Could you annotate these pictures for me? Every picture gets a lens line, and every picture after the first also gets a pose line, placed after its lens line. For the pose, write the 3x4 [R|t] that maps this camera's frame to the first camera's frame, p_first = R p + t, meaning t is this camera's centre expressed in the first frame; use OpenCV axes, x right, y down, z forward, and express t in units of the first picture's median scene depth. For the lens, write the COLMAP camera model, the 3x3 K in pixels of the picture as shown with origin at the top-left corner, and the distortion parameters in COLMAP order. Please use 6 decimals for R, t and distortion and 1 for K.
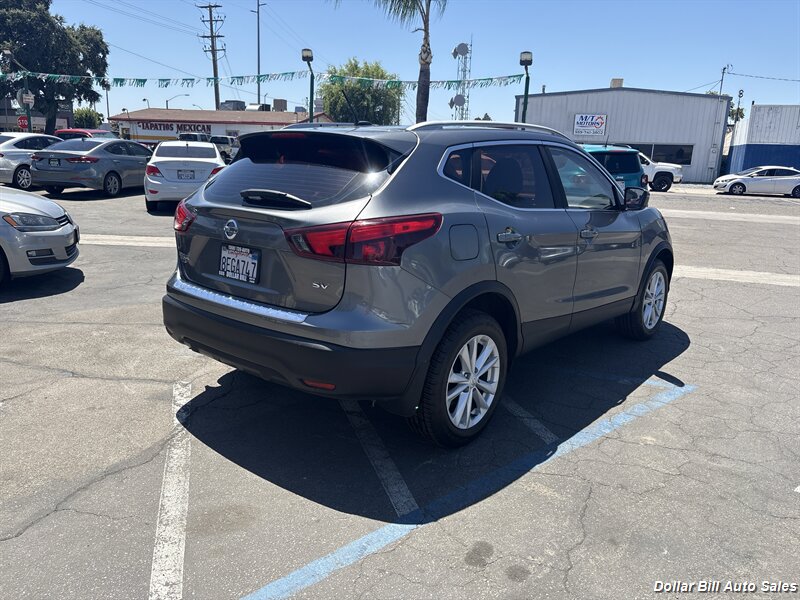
lens RADIAL K [[604.4, 0, 394.9], [0, 604.4, 293.4], [0, 0, 1]] dist [0.039779, -0.036873]
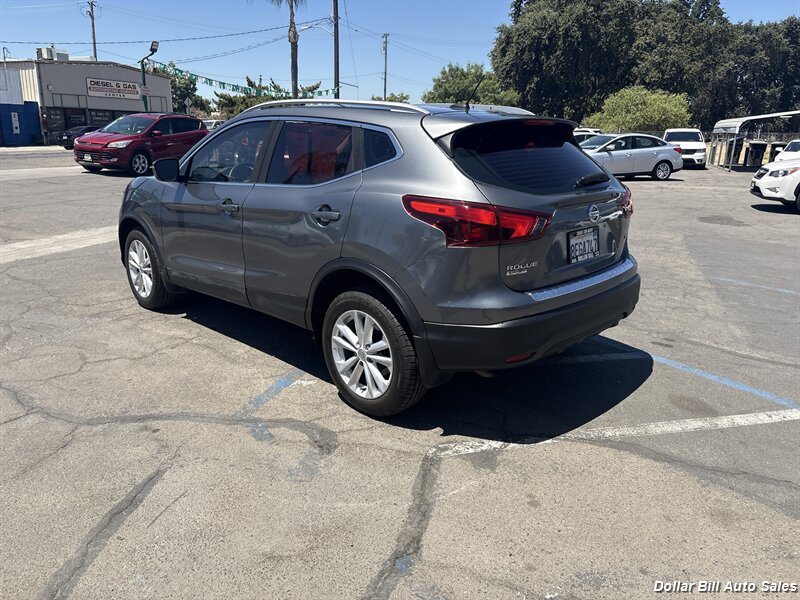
lens RADIAL K [[604.4, 0, 388.7], [0, 604.4, 304.0], [0, 0, 1]] dist [0.039779, -0.036873]
pose [[0.079715, -0.310152, 0.947339, -0.106388], [0.215115, 0.933322, 0.287462, -0.026692], [-0.973330, 0.180872, 0.141119, 0.096290]]
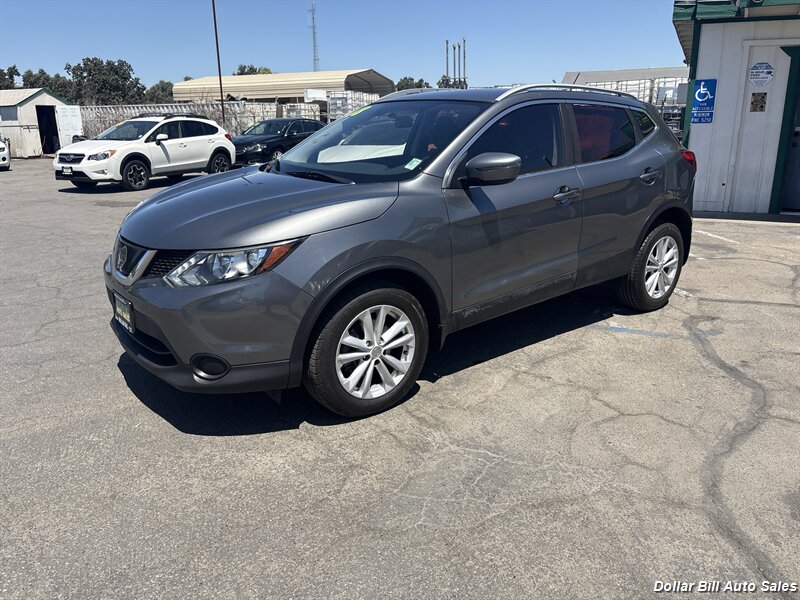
lens RADIAL K [[604.4, 0, 399.8], [0, 604.4, 293.2], [0, 0, 1]] dist [0.039779, -0.036873]
pose [[-0.983372, -0.074913, 0.165433, 0.005438], [0.015800, 0.872210, 0.488877, -0.053674], [-0.180916, 0.483361, -0.856523, 0.234329]]
